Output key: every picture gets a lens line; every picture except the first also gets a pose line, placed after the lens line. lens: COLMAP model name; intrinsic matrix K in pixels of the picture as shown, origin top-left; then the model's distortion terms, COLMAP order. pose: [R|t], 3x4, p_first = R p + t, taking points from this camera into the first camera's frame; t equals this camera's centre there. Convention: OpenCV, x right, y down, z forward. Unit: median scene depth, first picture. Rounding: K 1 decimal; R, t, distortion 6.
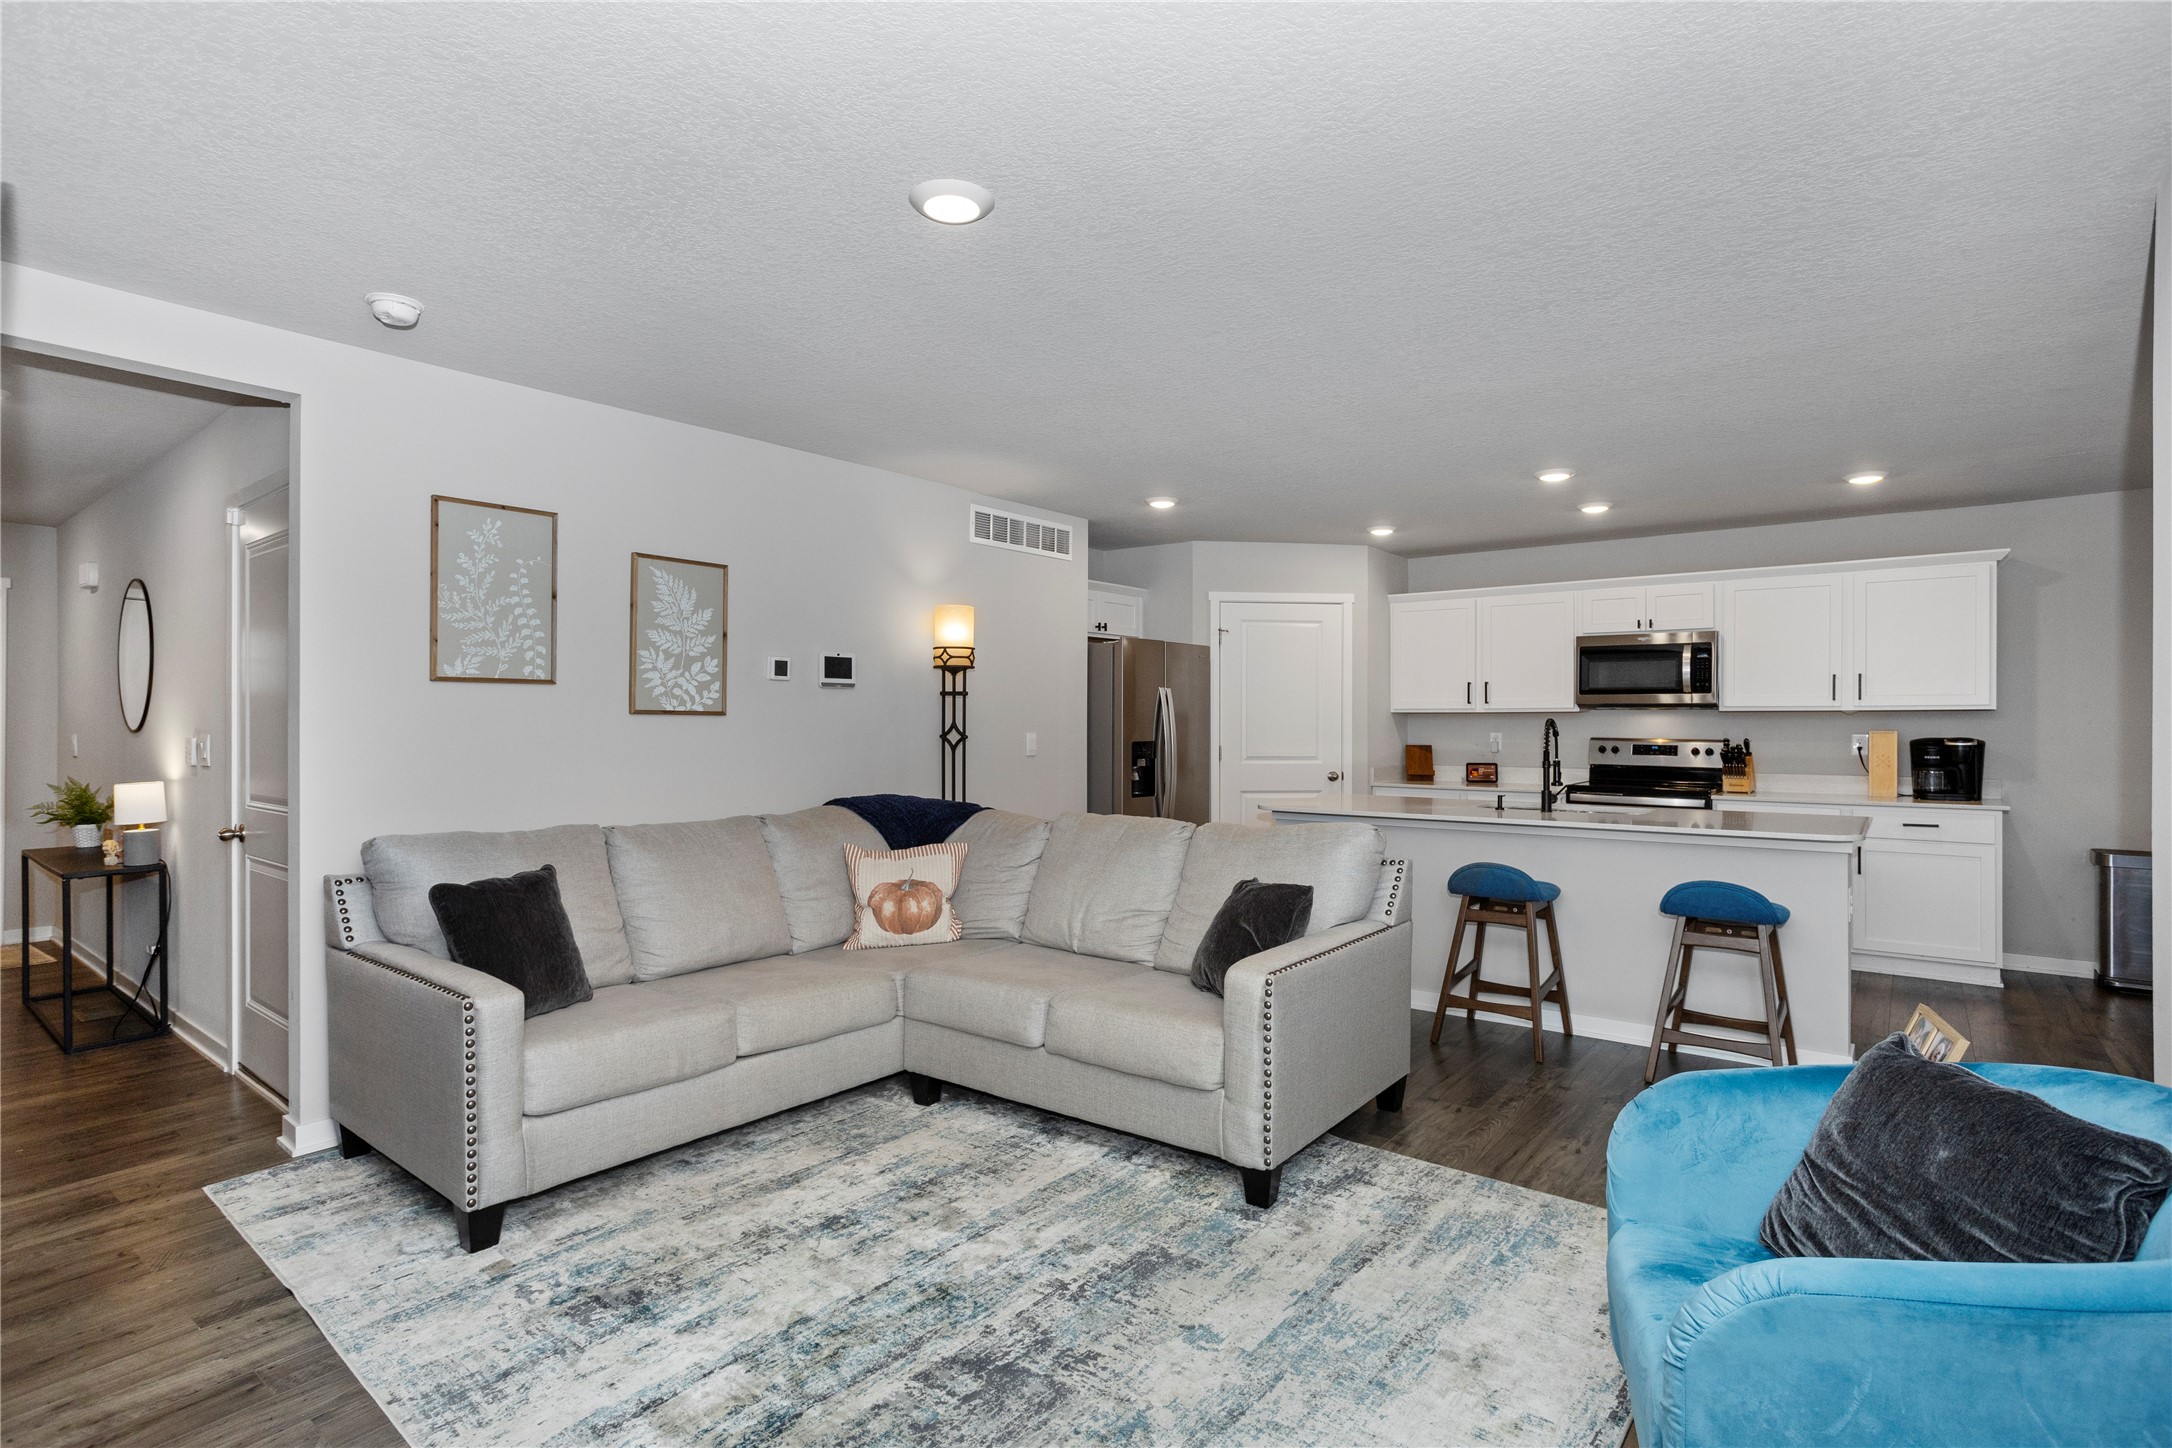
lens RADIAL K [[1054.0, 0, 1077.4], [0, 1054.0, 720.6], [0, 0, 1]] dist [-0.002969, 0.000049]
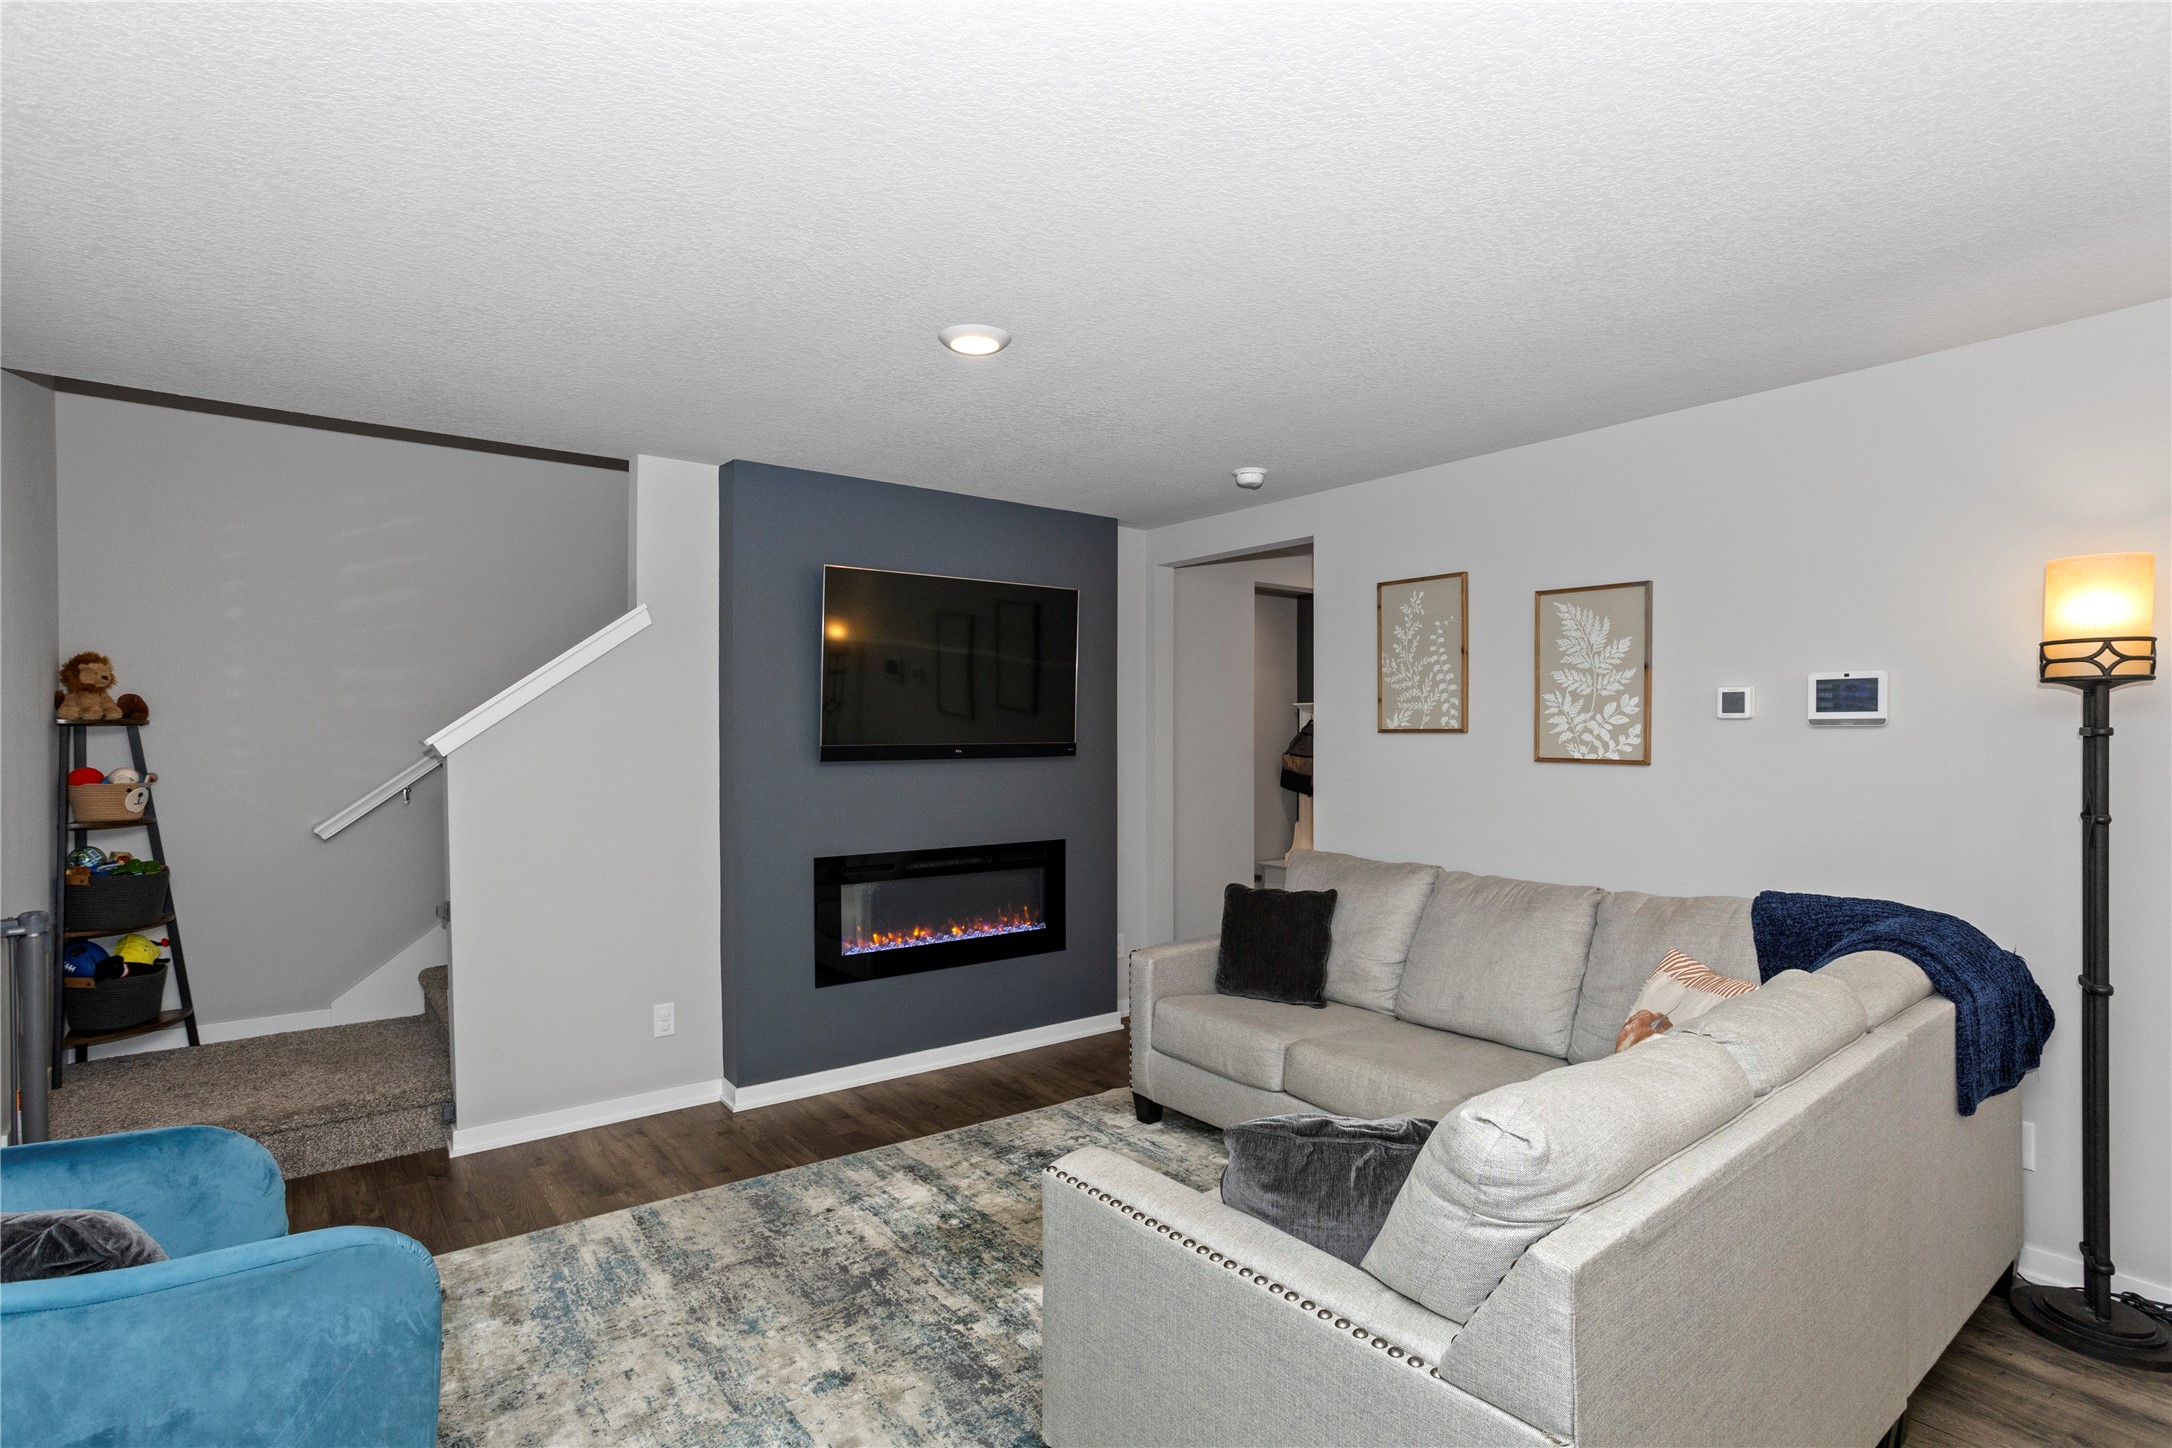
lens RADIAL K [[1054.0, 0, 1077.3], [0, 1054.0, 732.8], [0, 0, 1]] dist [-0.002969, 0.000049]
pose [[-0.226232, 0.006932, -0.974049, 0.598472], [0.007654, 0.999956, 0.005338, -0.040795], [0.974043, -0.006248, -0.226275, 0.813471]]
